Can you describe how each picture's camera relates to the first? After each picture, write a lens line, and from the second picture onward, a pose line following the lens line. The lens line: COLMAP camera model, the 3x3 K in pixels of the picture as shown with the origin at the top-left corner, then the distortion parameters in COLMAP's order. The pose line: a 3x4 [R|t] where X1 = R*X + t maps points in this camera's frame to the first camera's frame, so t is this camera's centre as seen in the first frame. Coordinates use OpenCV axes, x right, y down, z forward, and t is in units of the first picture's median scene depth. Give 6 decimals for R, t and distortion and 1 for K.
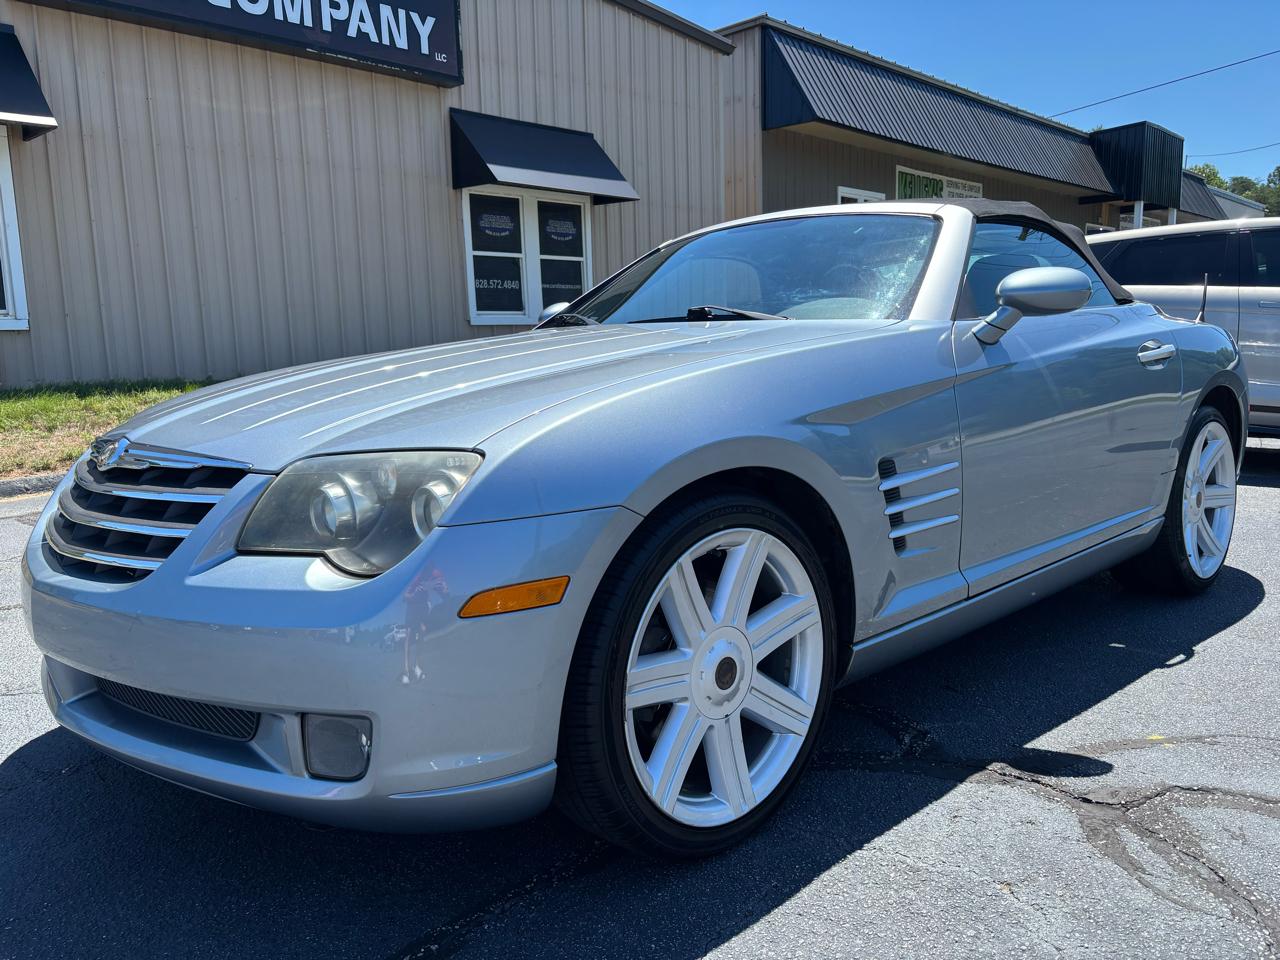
lens RADIAL K [[989.7, 0, 640.0], [0, 989.7, 480.0], [0, 0, 1]] dist [0.017769, 0.000459]
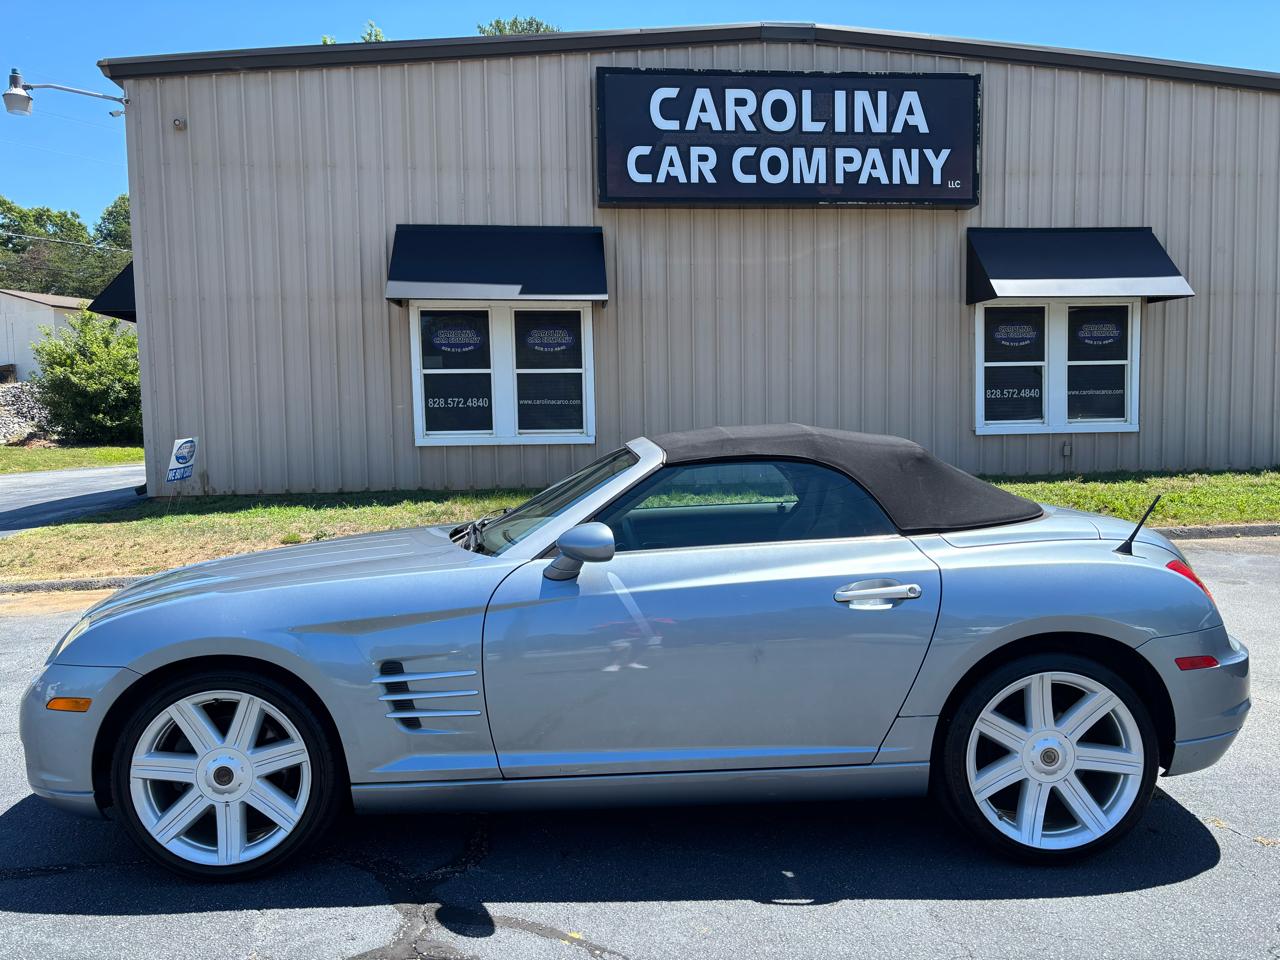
lens RADIAL K [[989.7, 0, 640.0], [0, 989.7, 480.0], [0, 0, 1]] dist [0.017769, 0.000459]
pose [[0.741886, 0.048808, -0.668748, 0.254163], [-0.093831, 0.995091, -0.031467, -0.047111], [0.663929, 0.086094, 0.742823, 0.025264]]
